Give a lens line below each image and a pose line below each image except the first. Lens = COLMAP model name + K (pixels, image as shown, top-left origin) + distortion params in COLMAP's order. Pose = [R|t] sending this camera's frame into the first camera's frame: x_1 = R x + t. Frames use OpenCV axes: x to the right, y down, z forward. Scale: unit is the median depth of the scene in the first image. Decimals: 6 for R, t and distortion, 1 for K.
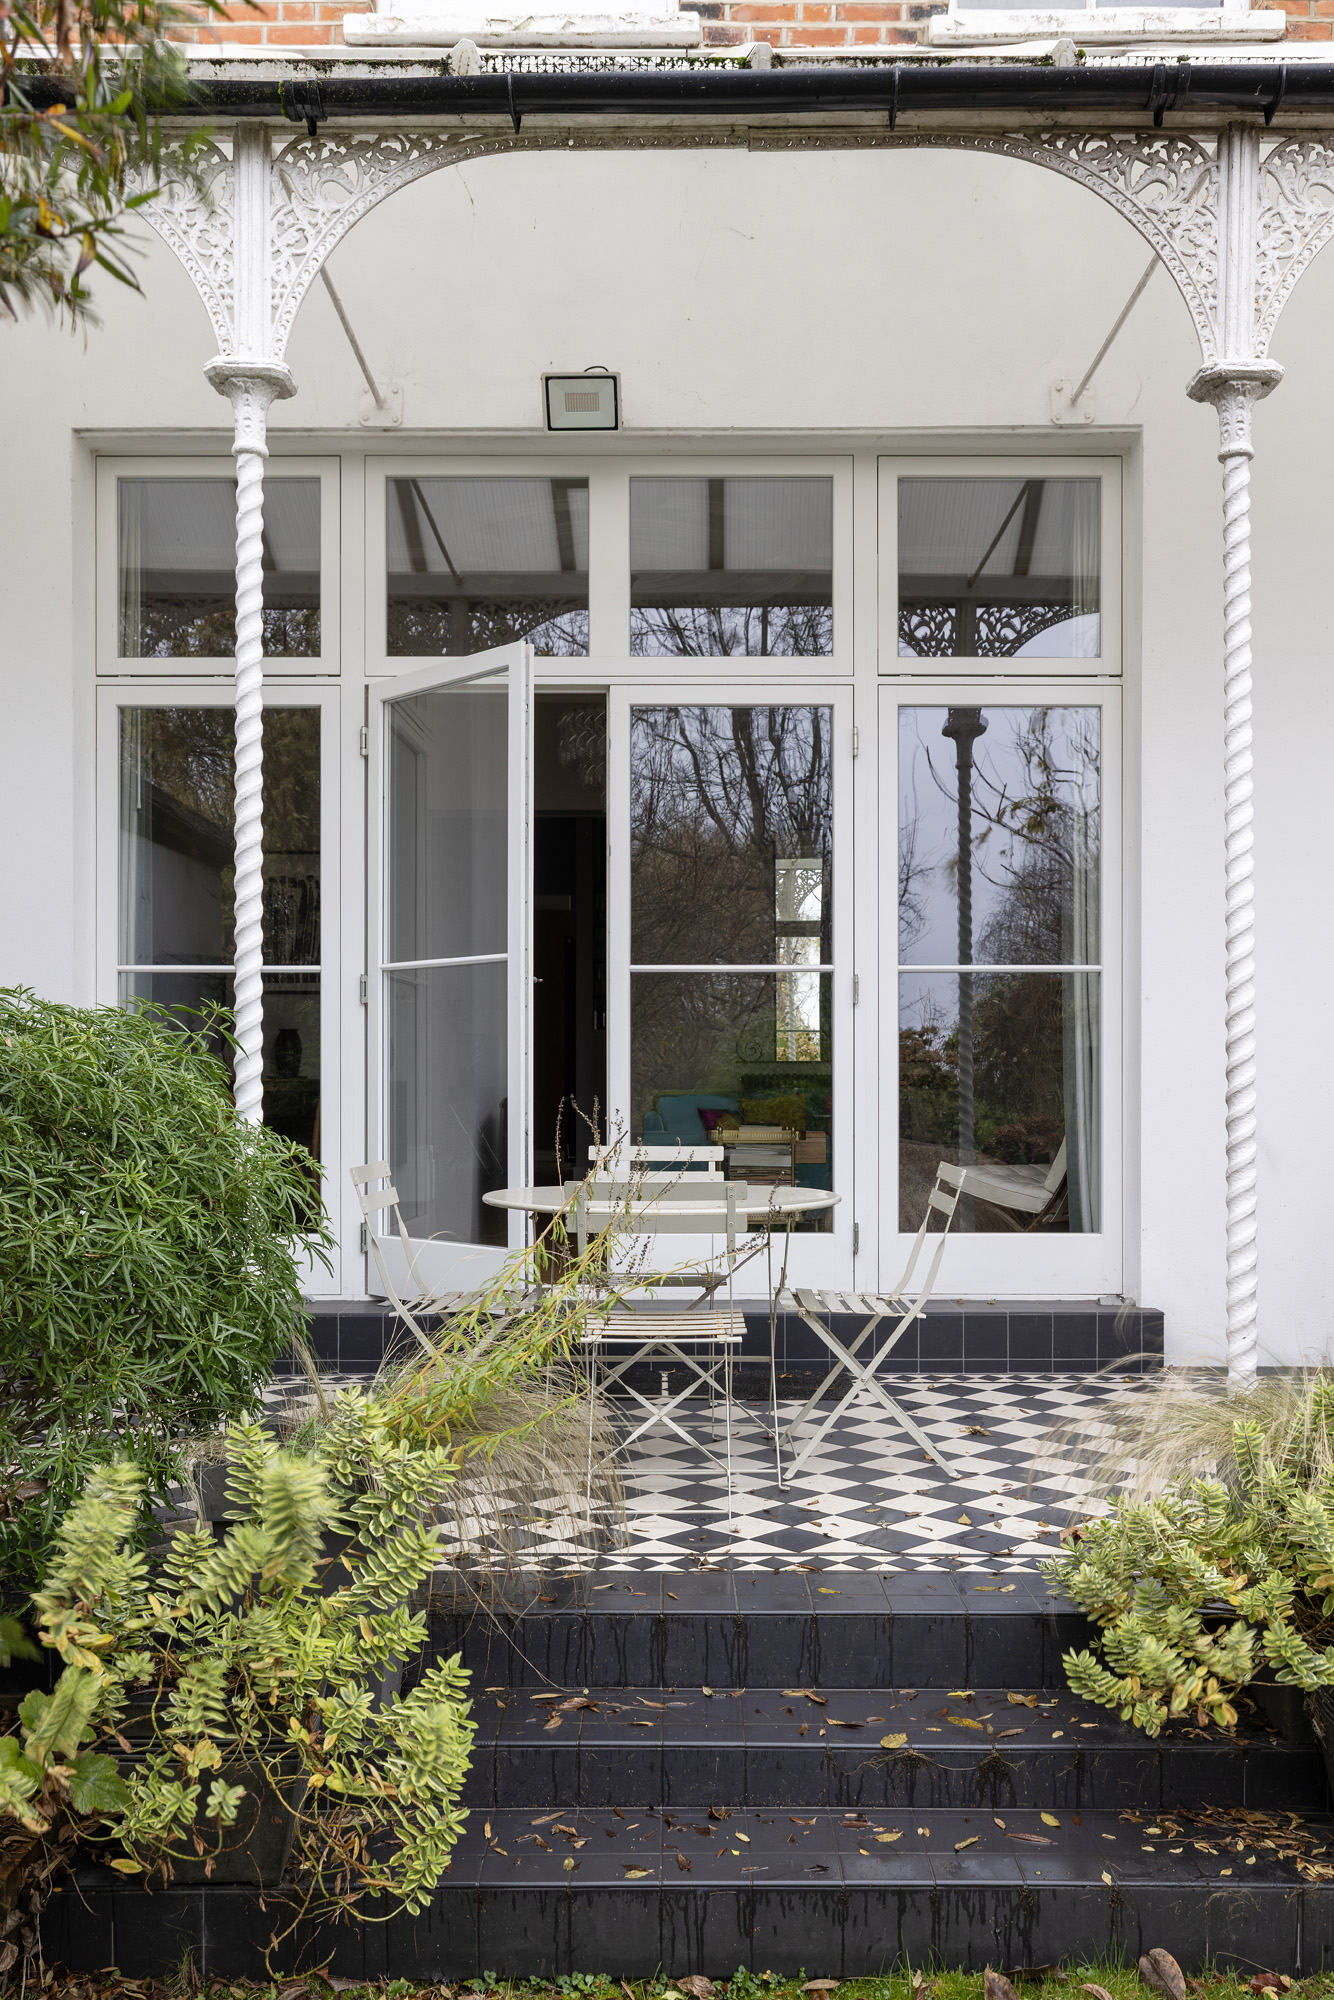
lens RADIAL K [[1660.6, 0, 665.9], [0, 1660.6, 996.7], [0, 0, 1]] dist [-0.001889, -0.001329]
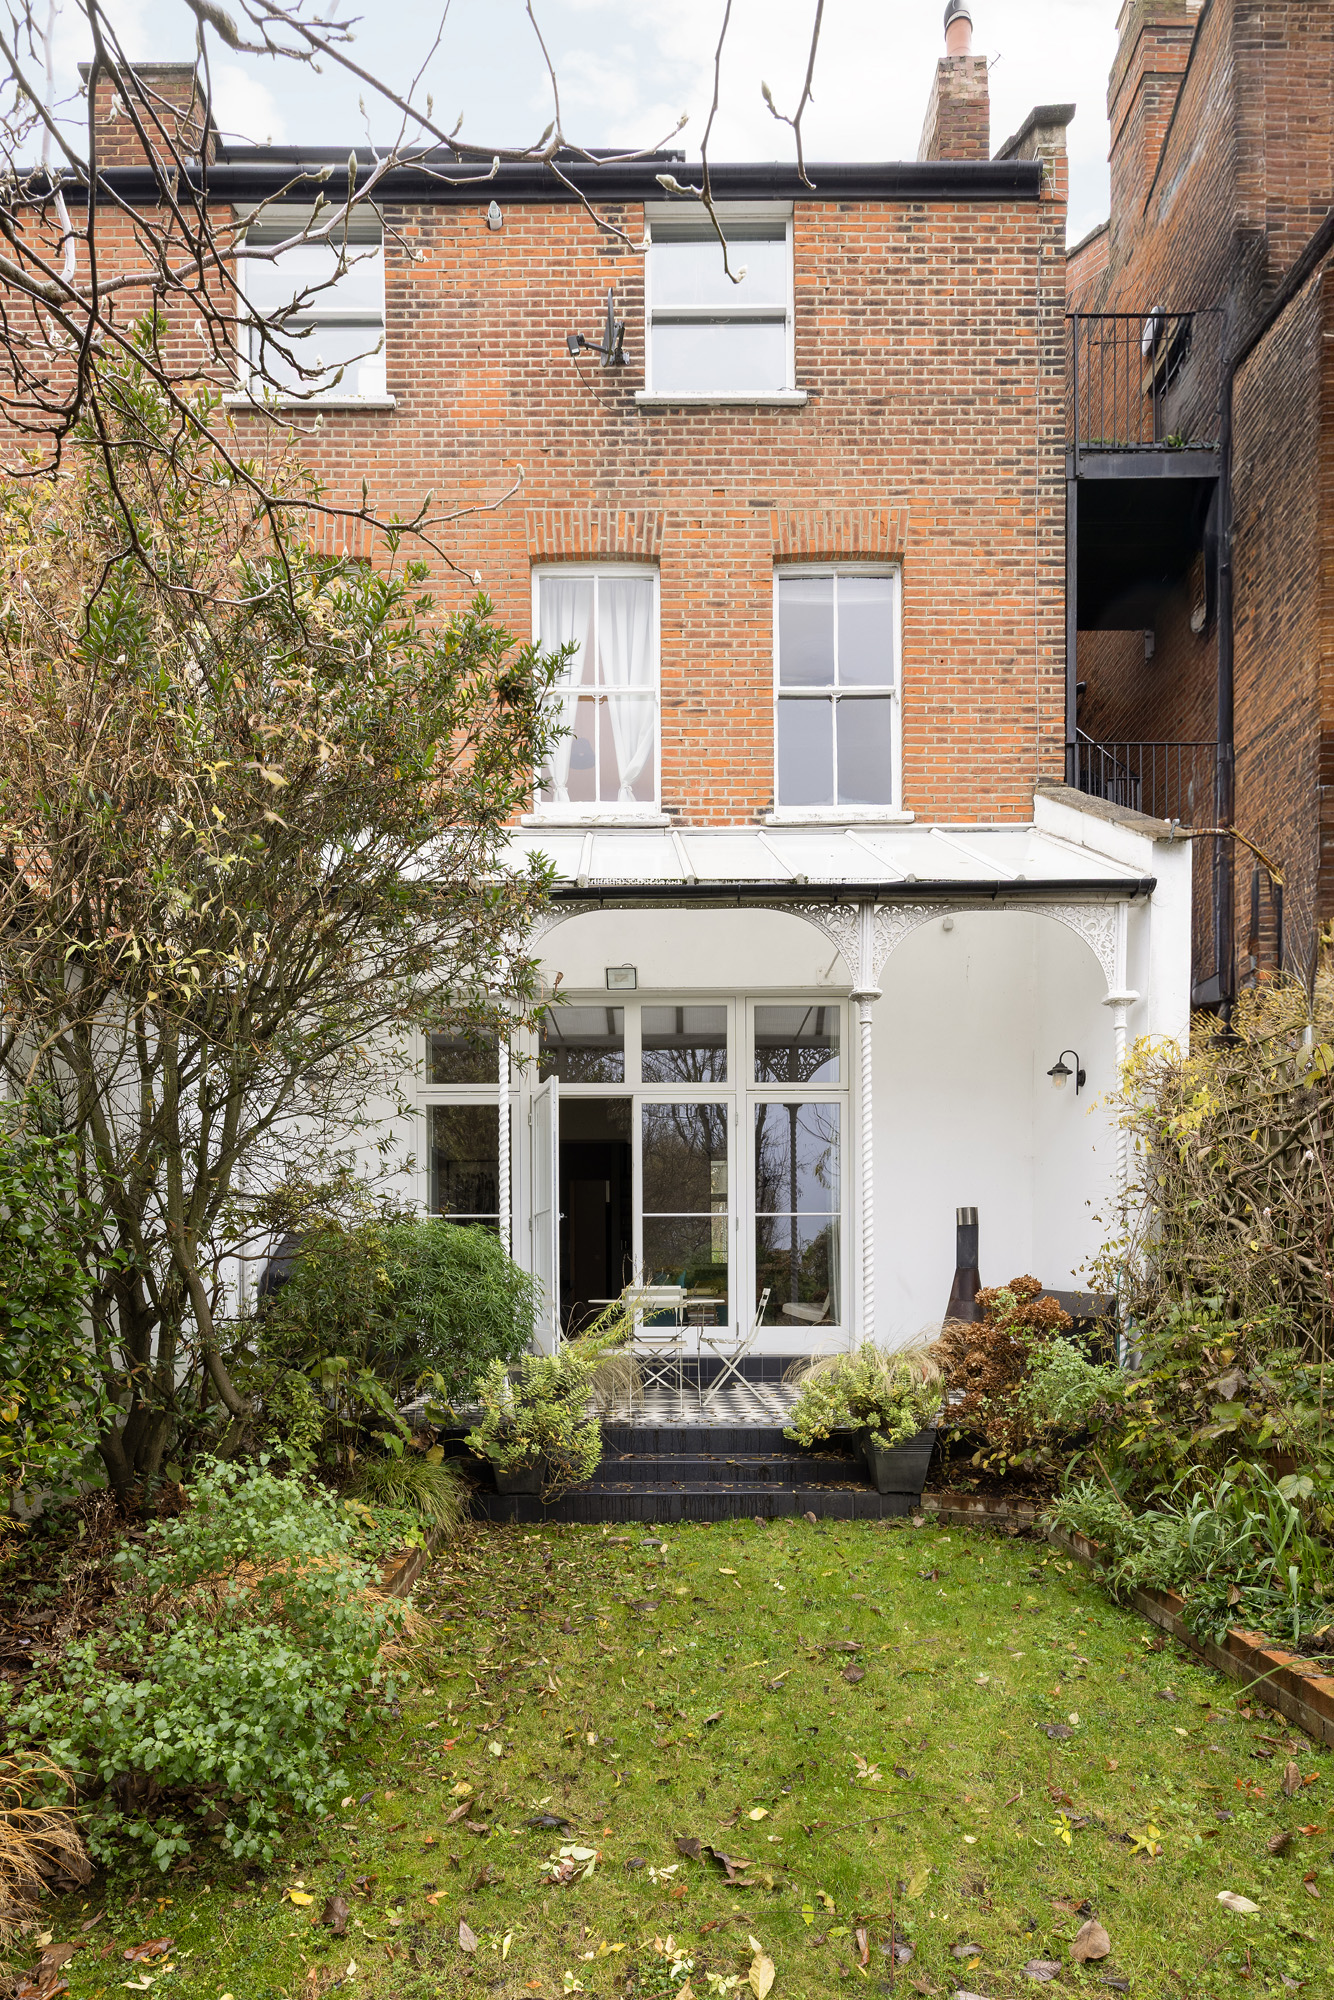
lens RADIAL K [[1672.3, 0, 664.0], [0, 1672.3, 995.1], [0, 0, 1]] dist [0.004082, -0.000366]
pose [[0.999978, -0.005668, 0.003318, 0.002463], [0.006107, 0.988317, -0.152287, 0.036912], [-0.002416, 0.152304, 0.988331, -1.390731]]
